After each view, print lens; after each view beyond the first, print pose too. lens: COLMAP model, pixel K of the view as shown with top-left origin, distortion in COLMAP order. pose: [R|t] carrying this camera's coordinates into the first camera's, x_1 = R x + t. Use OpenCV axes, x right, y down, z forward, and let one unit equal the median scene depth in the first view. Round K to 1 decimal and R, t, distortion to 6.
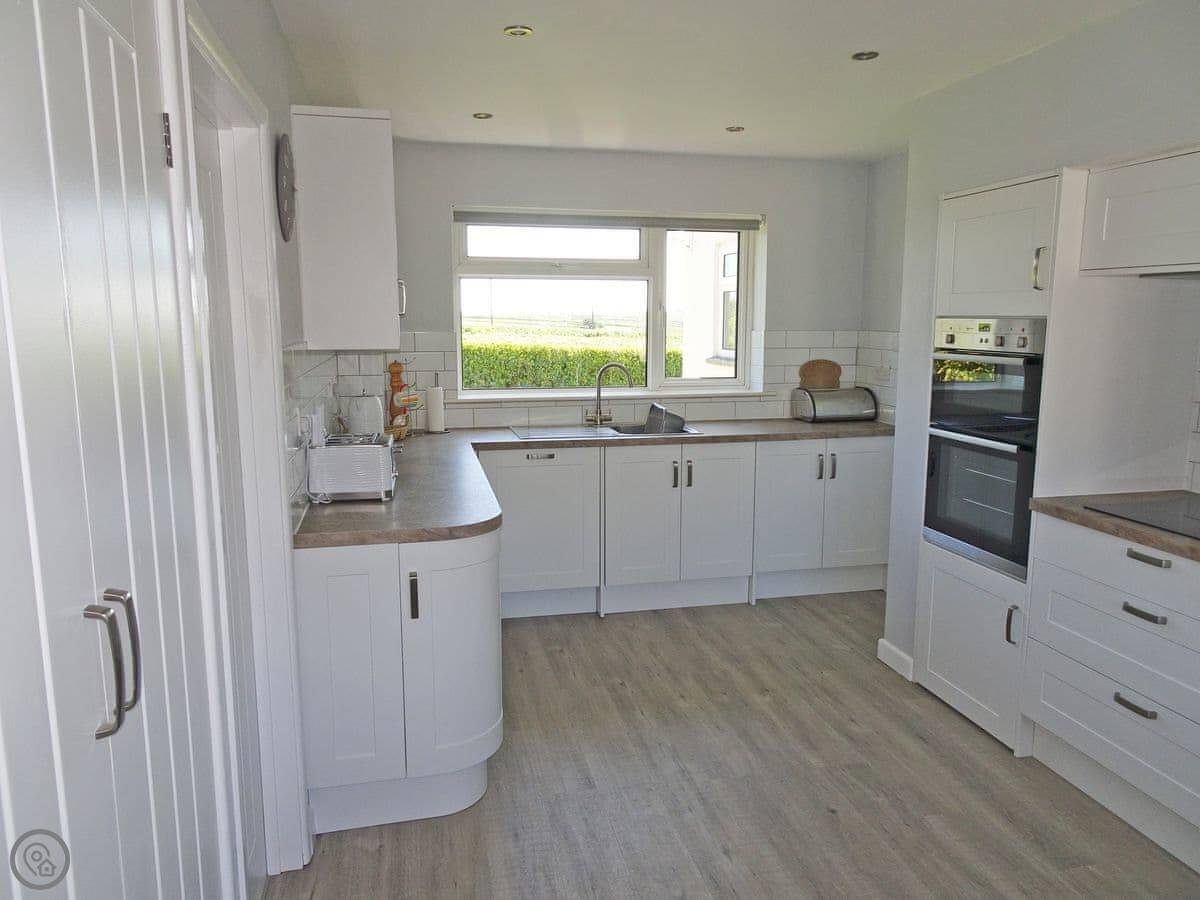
lens RADIAL K [[866.4, 0, 600.9], [0, 866.4, 446.1], [0, 0, 1]] dist [0.031853, -0.002224]
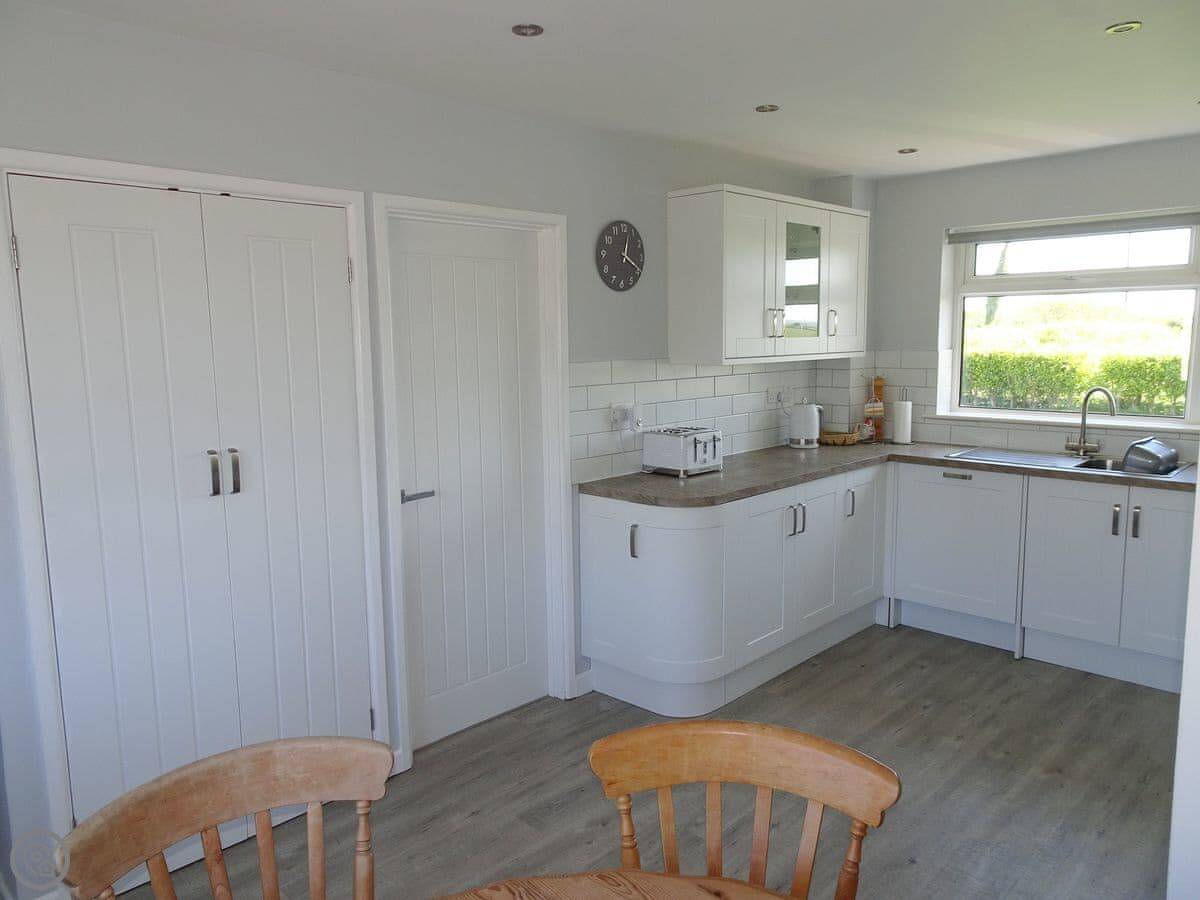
lens RADIAL K [[866.4, 0, 603.0], [0, 866.4, 444.0], [0, 0, 1]] dist [0.031853, -0.002224]
pose [[0.550681, 0.101580, -0.828512, 0.526500], [-0.114223, 0.992401, 0.045754, -0.023682], [0.826863, 0.069439, 0.558100, 0.100931]]
